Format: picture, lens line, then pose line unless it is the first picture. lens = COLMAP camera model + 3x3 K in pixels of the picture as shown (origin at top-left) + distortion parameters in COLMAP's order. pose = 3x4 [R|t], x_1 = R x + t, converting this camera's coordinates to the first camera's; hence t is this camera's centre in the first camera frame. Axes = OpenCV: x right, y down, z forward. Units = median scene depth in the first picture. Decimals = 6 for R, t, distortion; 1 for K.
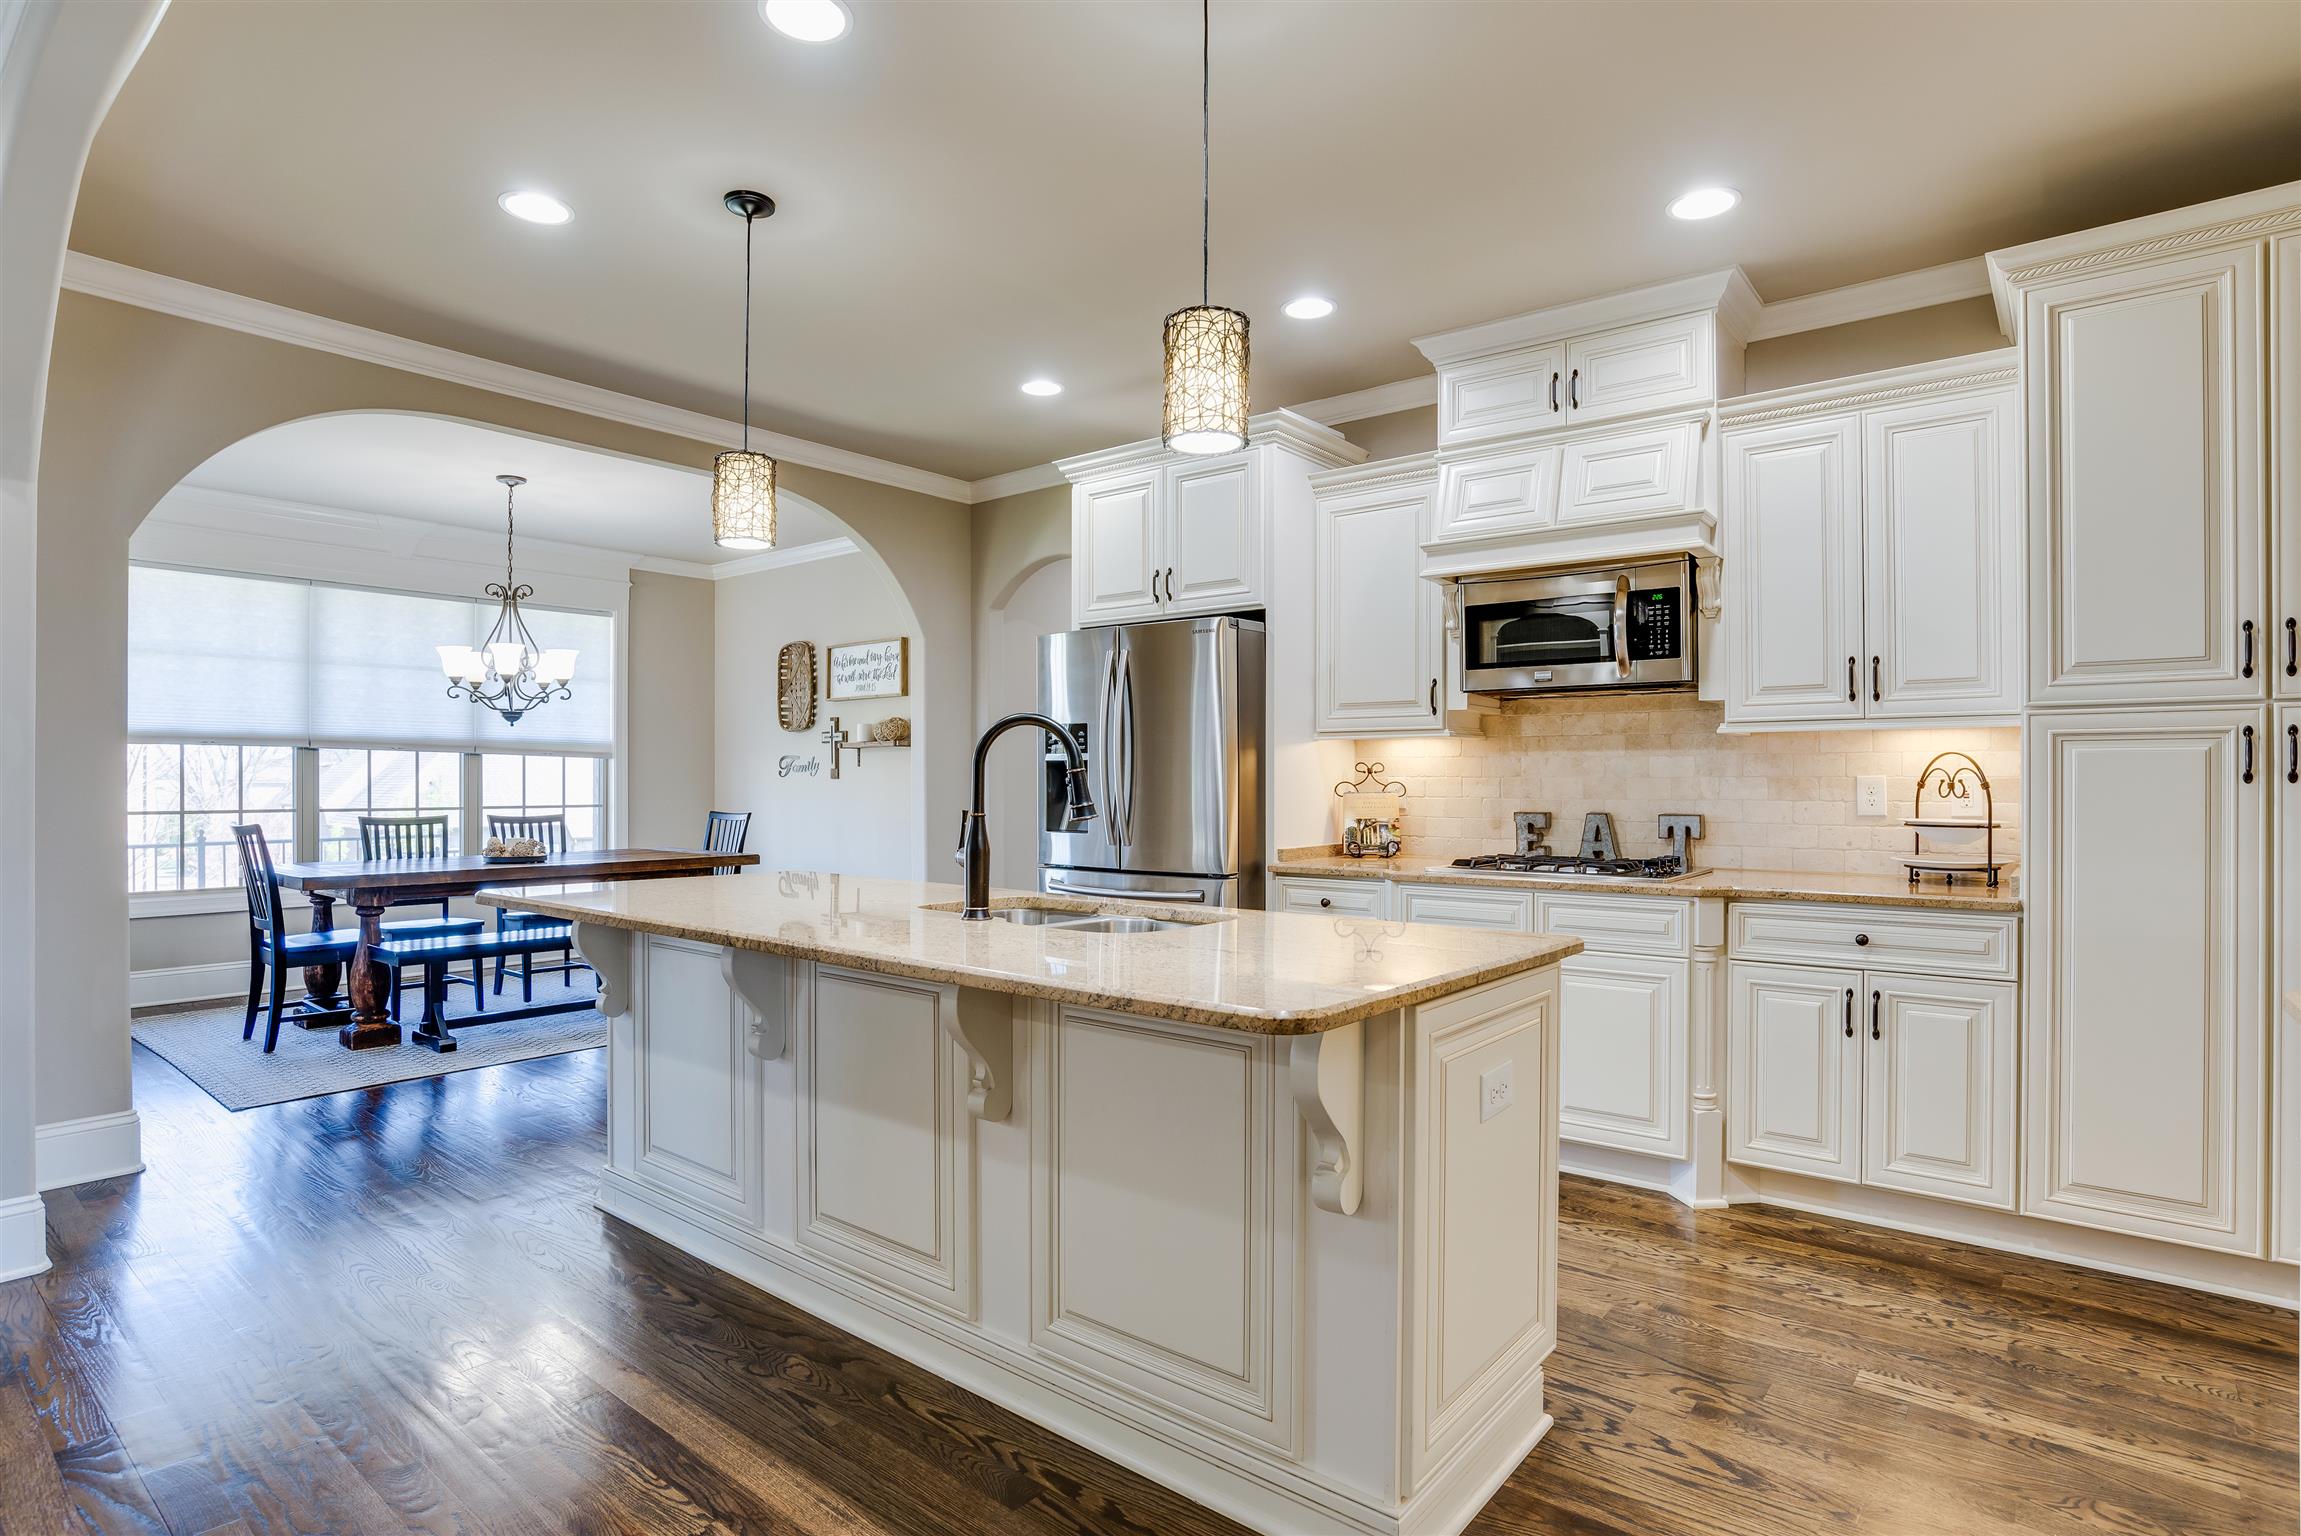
lens RADIAL K [[1167.8, 0, 1162.4], [0, 1167.8, 779.5], [0, 0, 1]] dist [-0.026255, 0.001362]
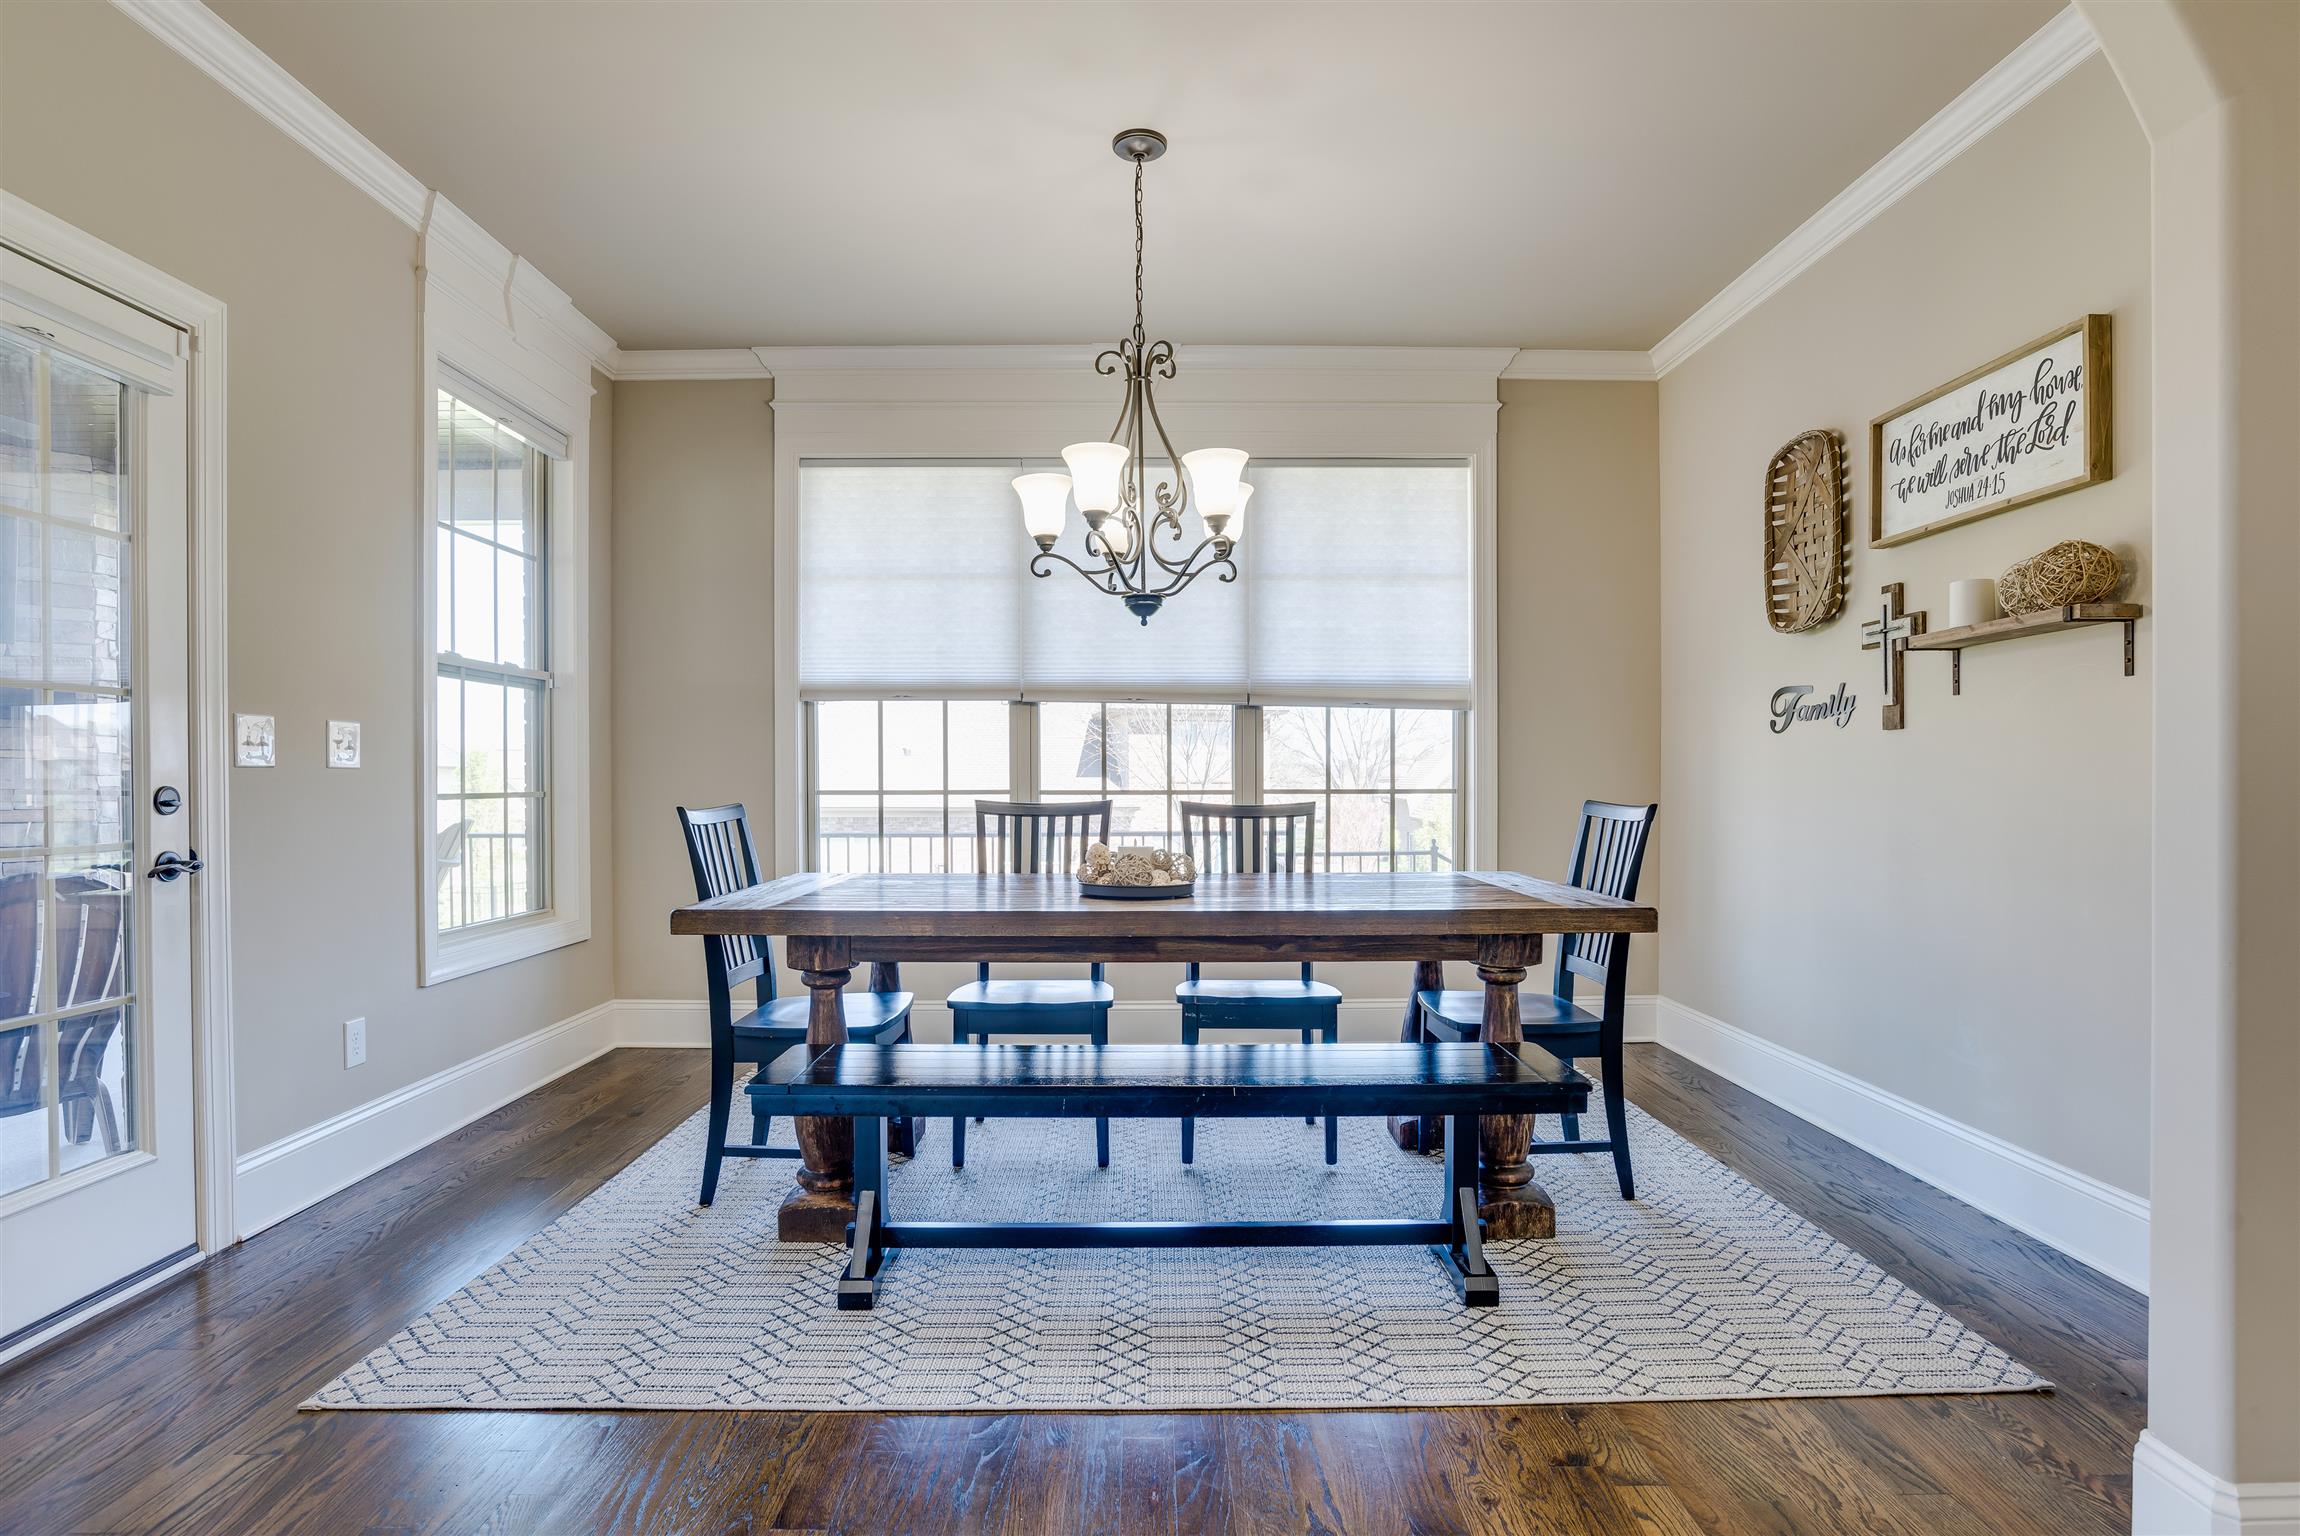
lens RADIAL K [[1167.3, 0, 1155.0], [0, 1167.3, 783.9], [0, 0, 1]] dist [-0.026255, 0.001362]
pose [[0.635509, 0.002164, -0.772091, -0.152172], [0.003712, 0.999976, 0.005858, 0.018802], [0.772085, -0.006589, 0.635485, 0.626840]]
